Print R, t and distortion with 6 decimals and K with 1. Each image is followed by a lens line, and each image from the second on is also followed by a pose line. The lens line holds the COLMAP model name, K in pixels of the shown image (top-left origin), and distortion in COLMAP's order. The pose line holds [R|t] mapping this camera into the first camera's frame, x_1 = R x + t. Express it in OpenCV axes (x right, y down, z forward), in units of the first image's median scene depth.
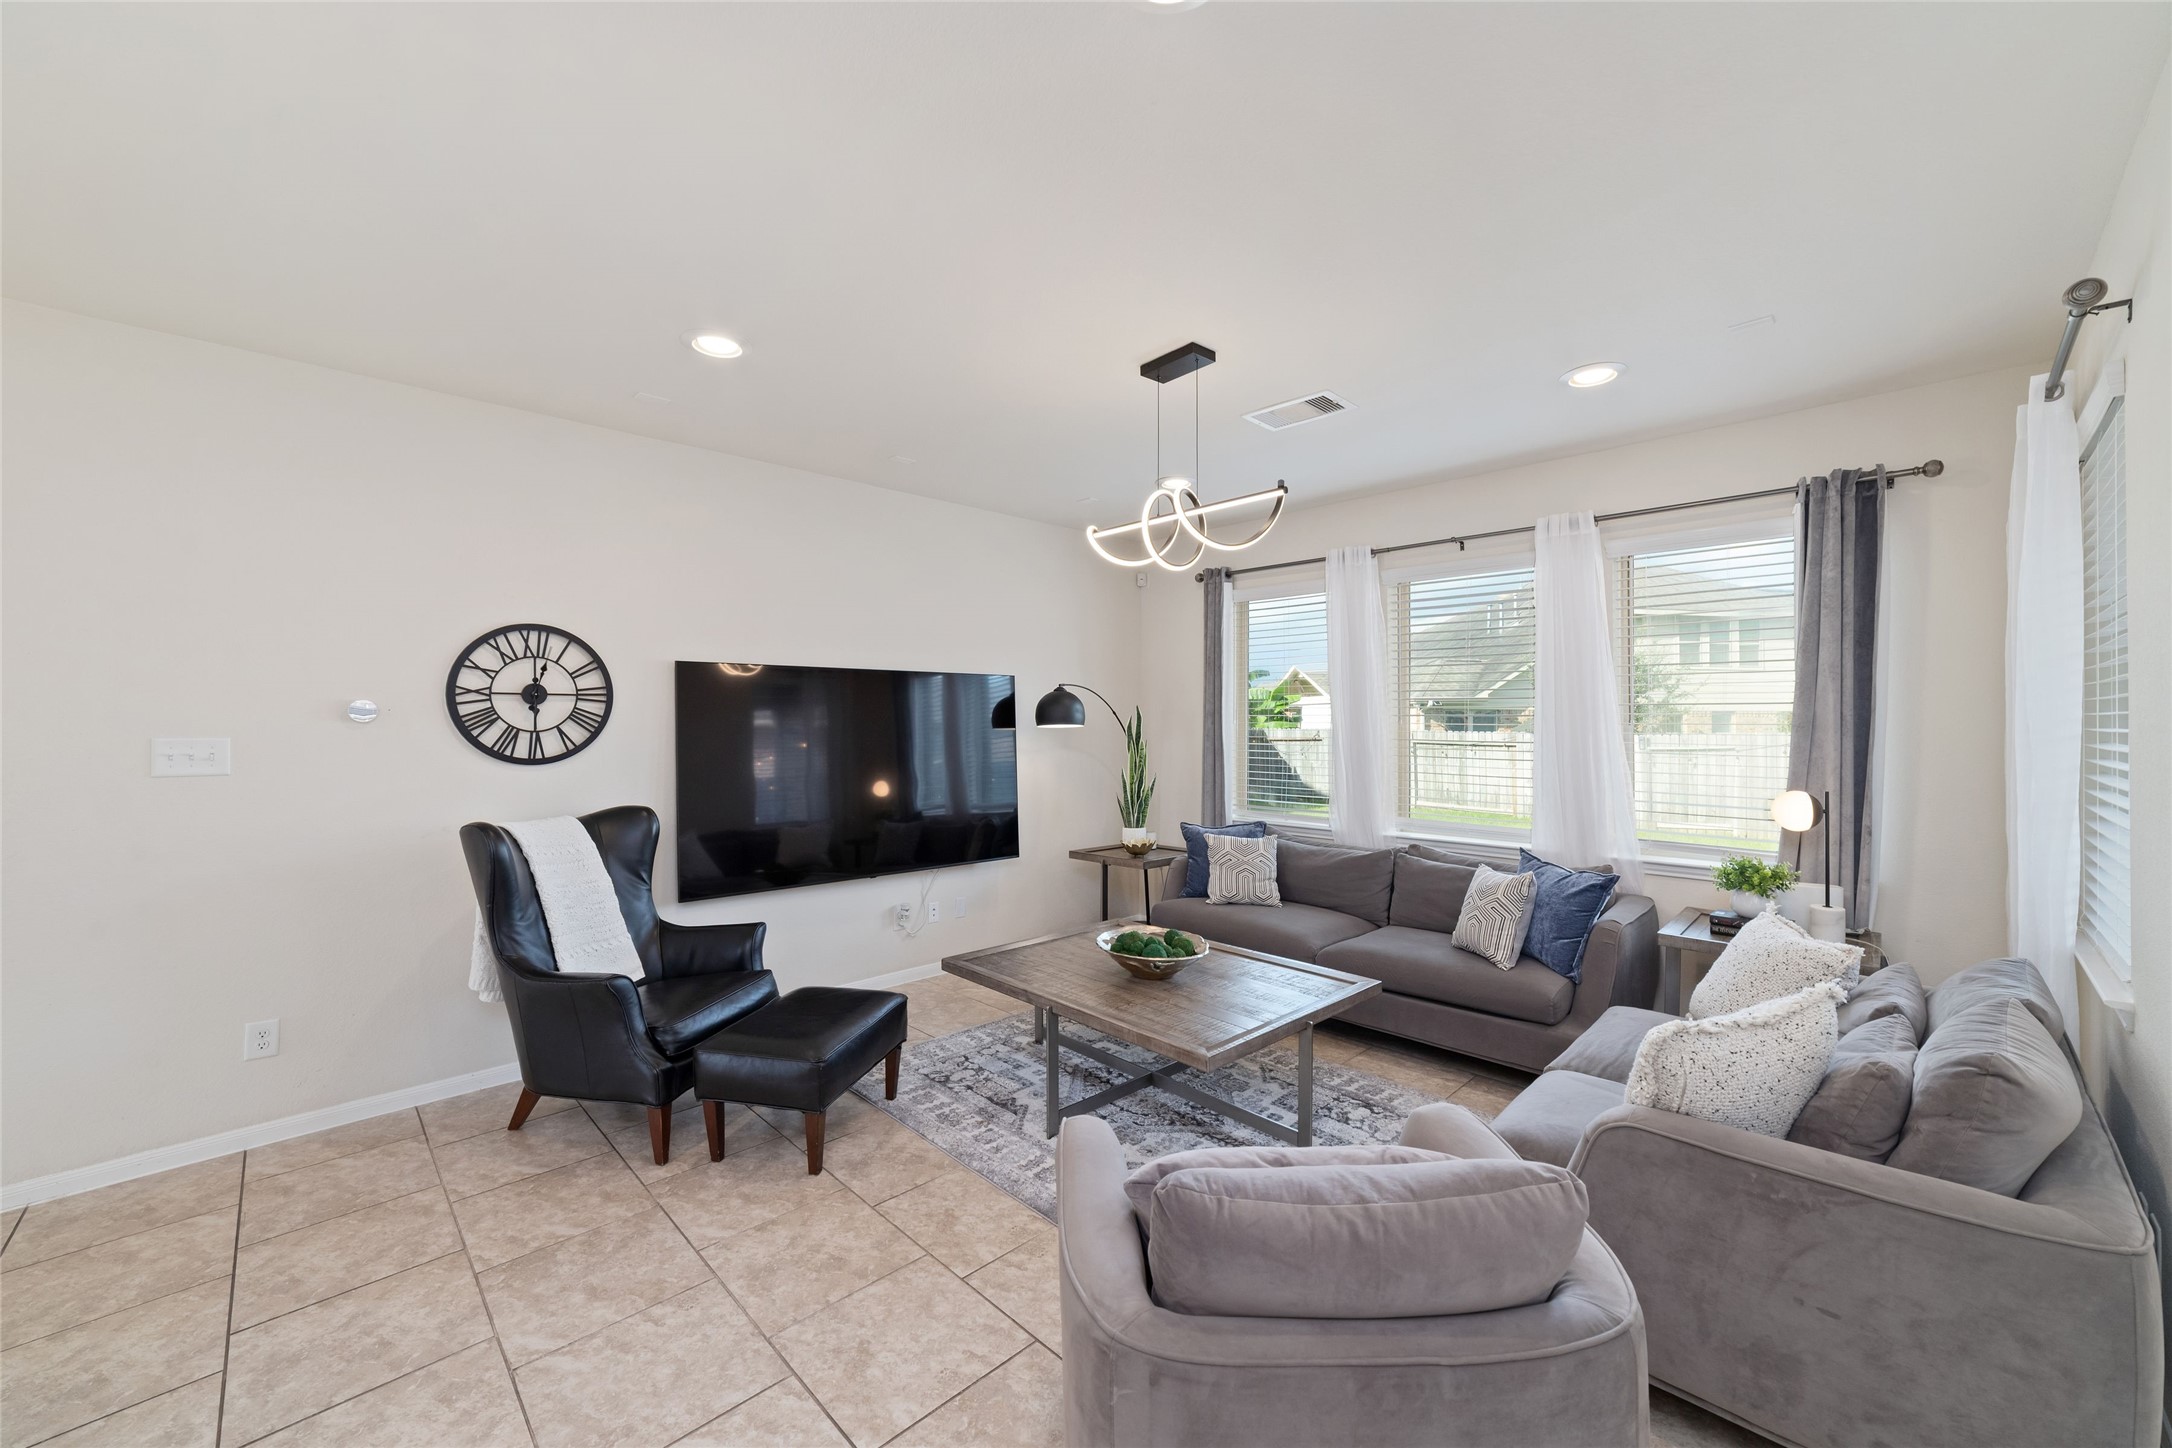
lens RADIAL K [[837.7, 0, 1089.5], [0, 837.7, 698.6], [0, 0, 1]] dist [-0.000776, 0.000138]
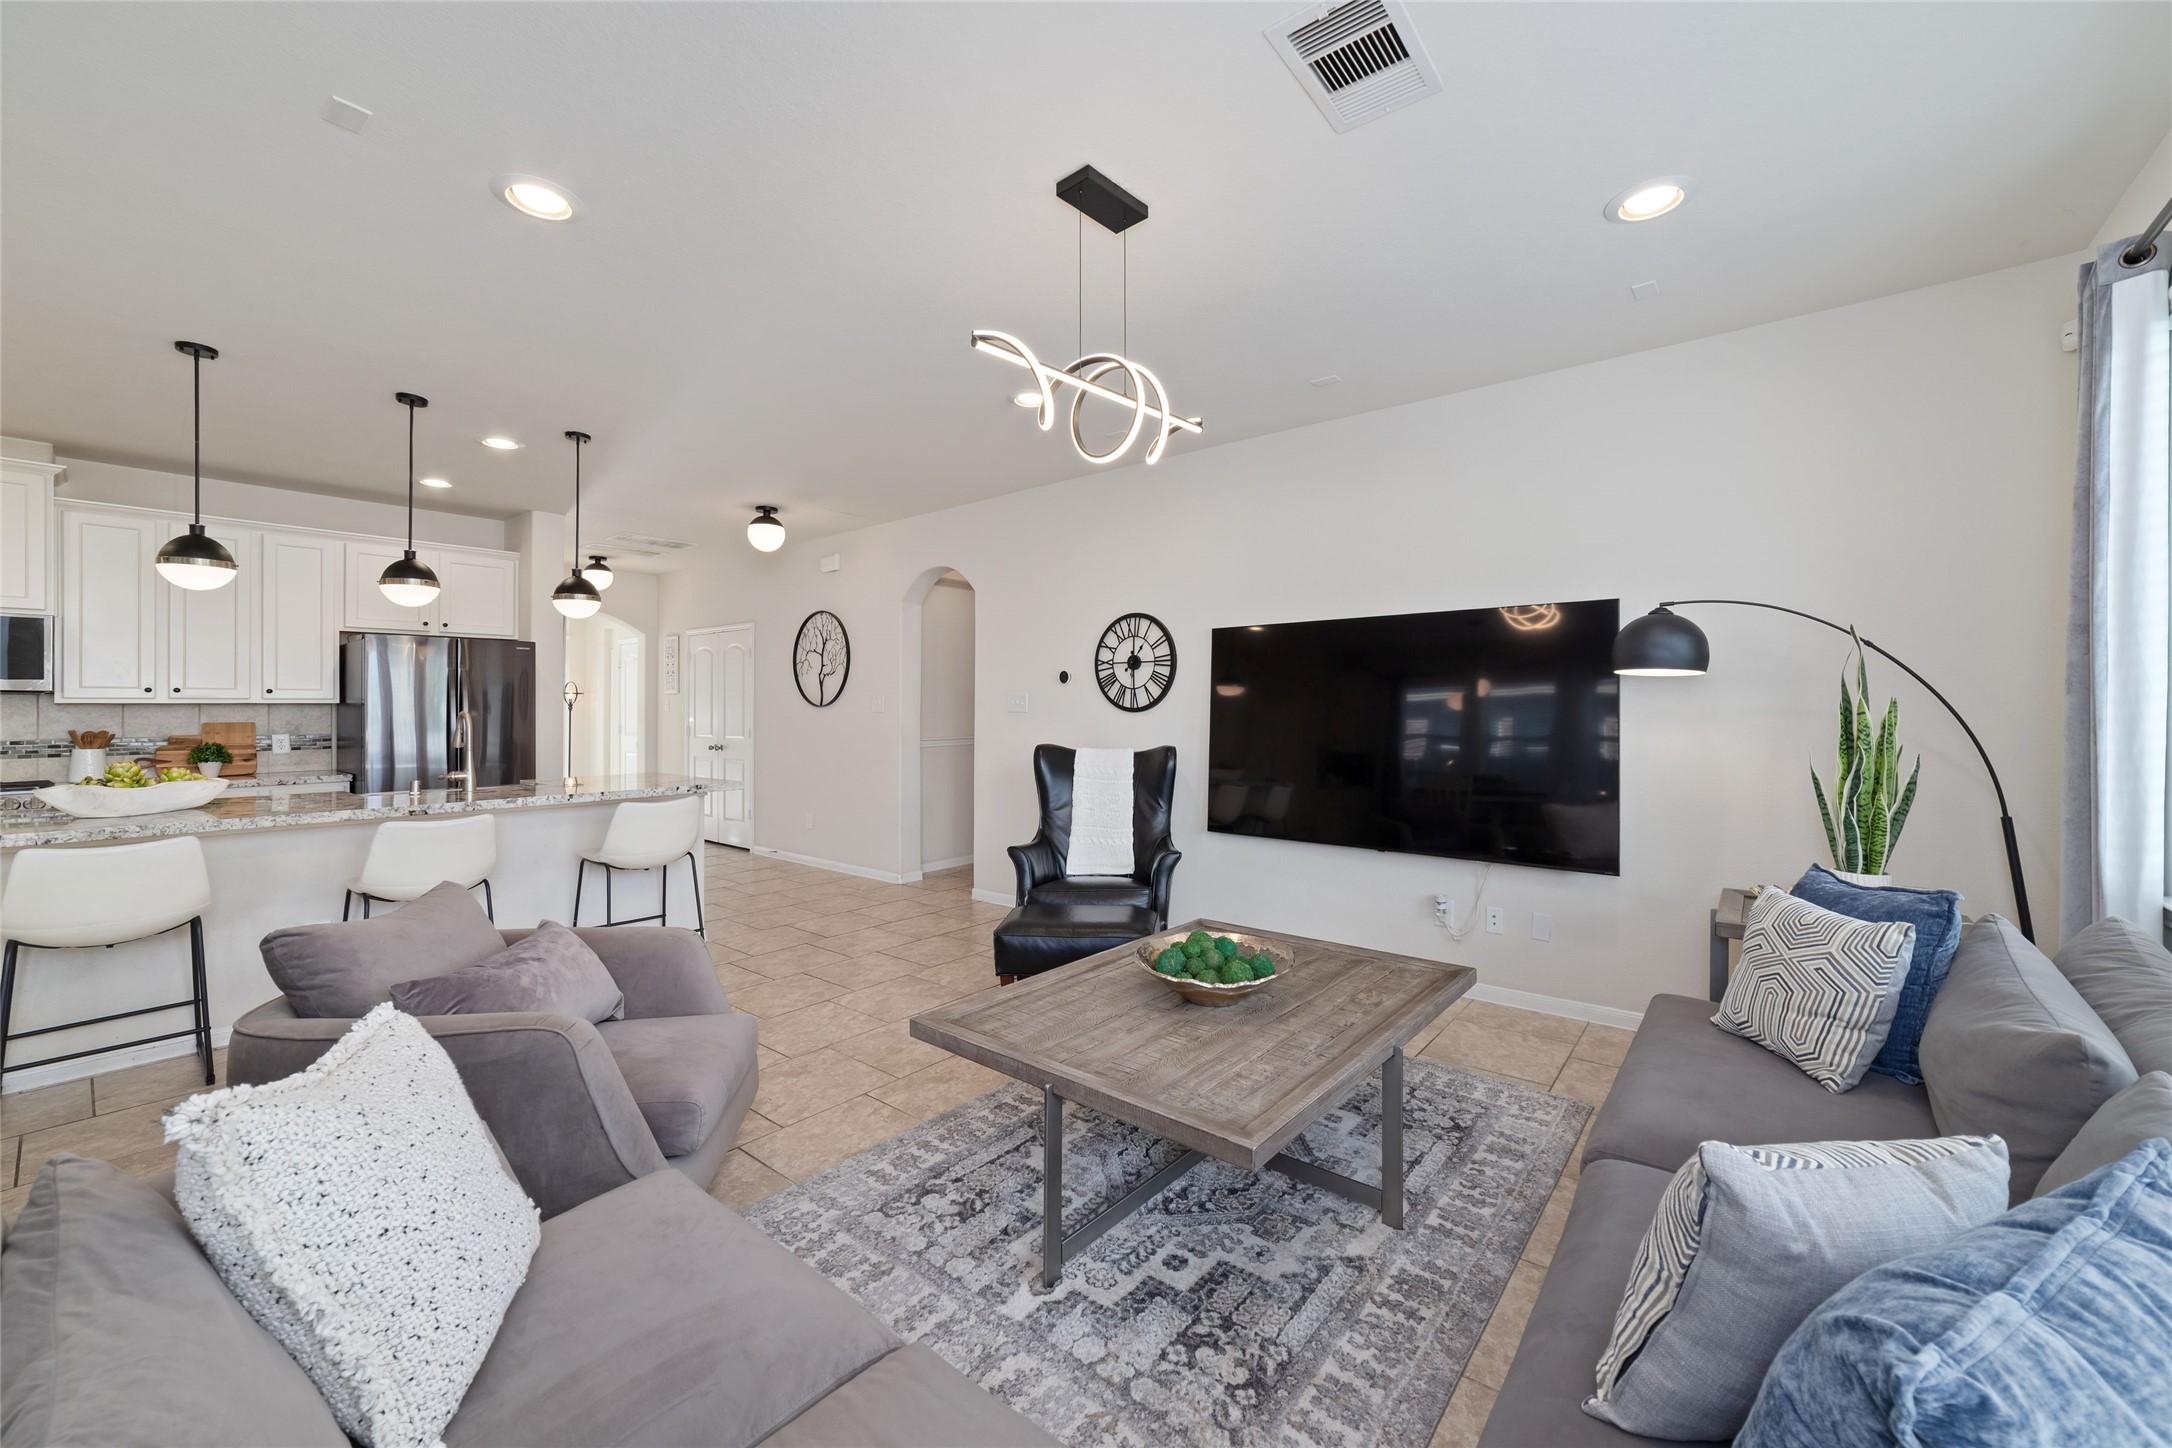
lens RADIAL K [[837.7, 0, 1089.5], [0, 837.7, 698.6], [0, 0, 1]] dist [-0.000776, 0.000138]
pose [[0.118446, -0.010038, -0.992910, 0.739213], [0.029732, 0.999536, -0.006558, 0.063222], [0.992515, -0.028744, 0.118690, 0.756754]]
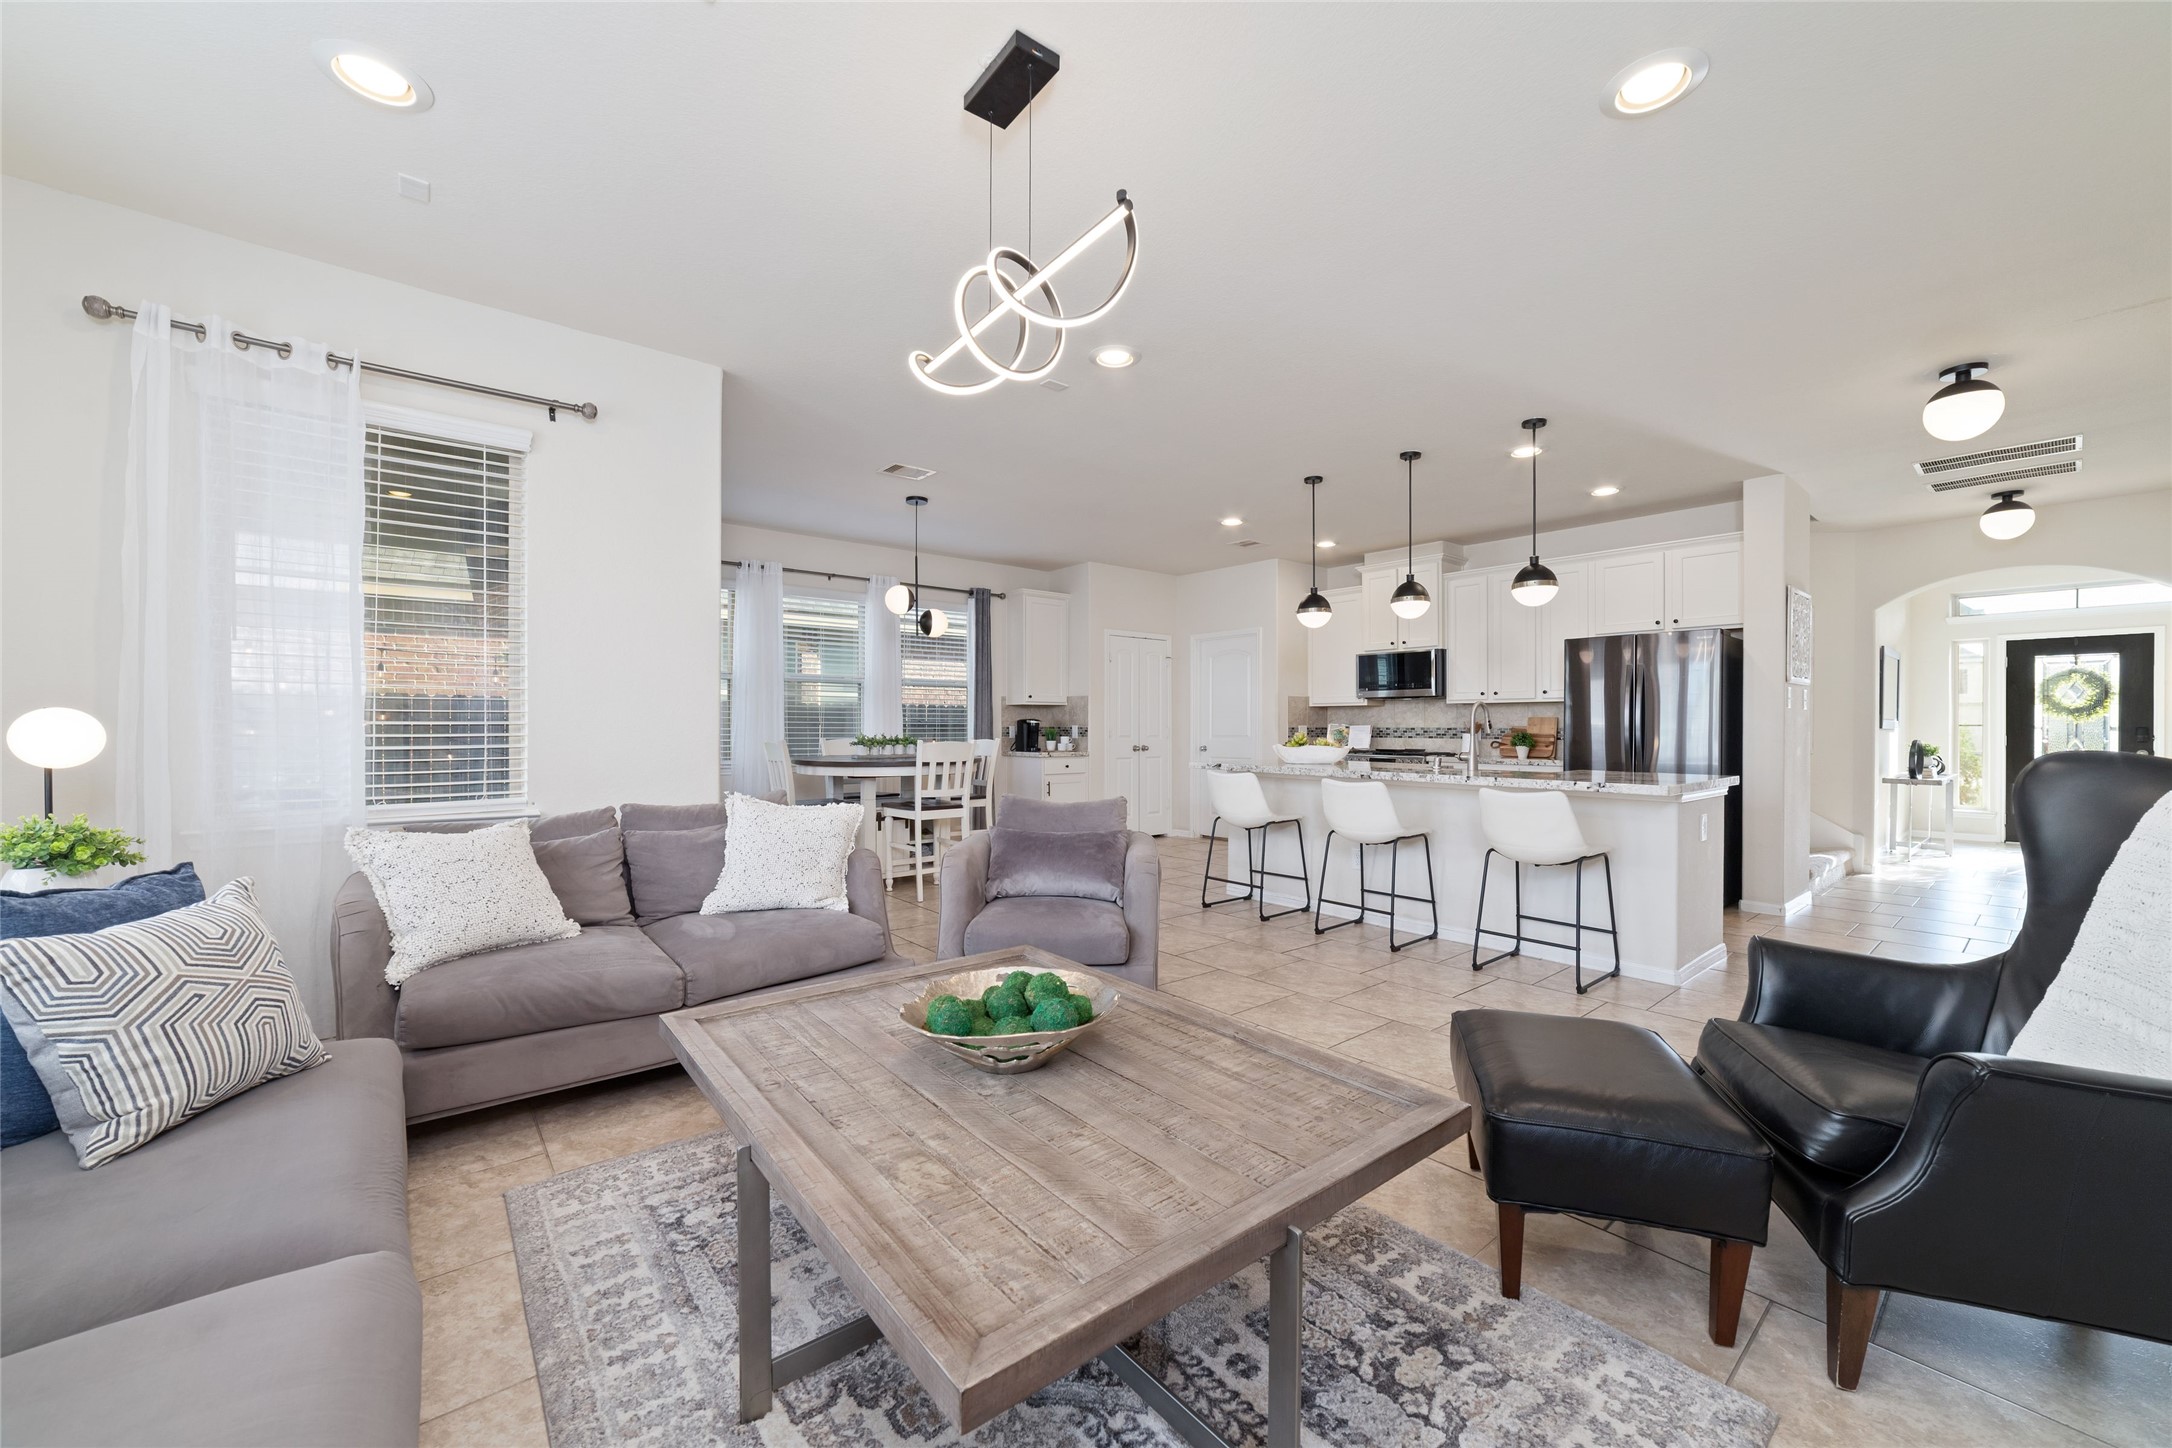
lens RADIAL K [[831.3, 0, 1086.0], [0, 831.3, 724.0], [0, 0, 1]] dist [-0.001620, -0.000041]
pose [[-0.996994, 0.002313, 0.077447, -0.007885], [-0.000024, 0.999545, -0.030171, 0.126151], [-0.077481, -0.030083, -0.996540, 1.409786]]
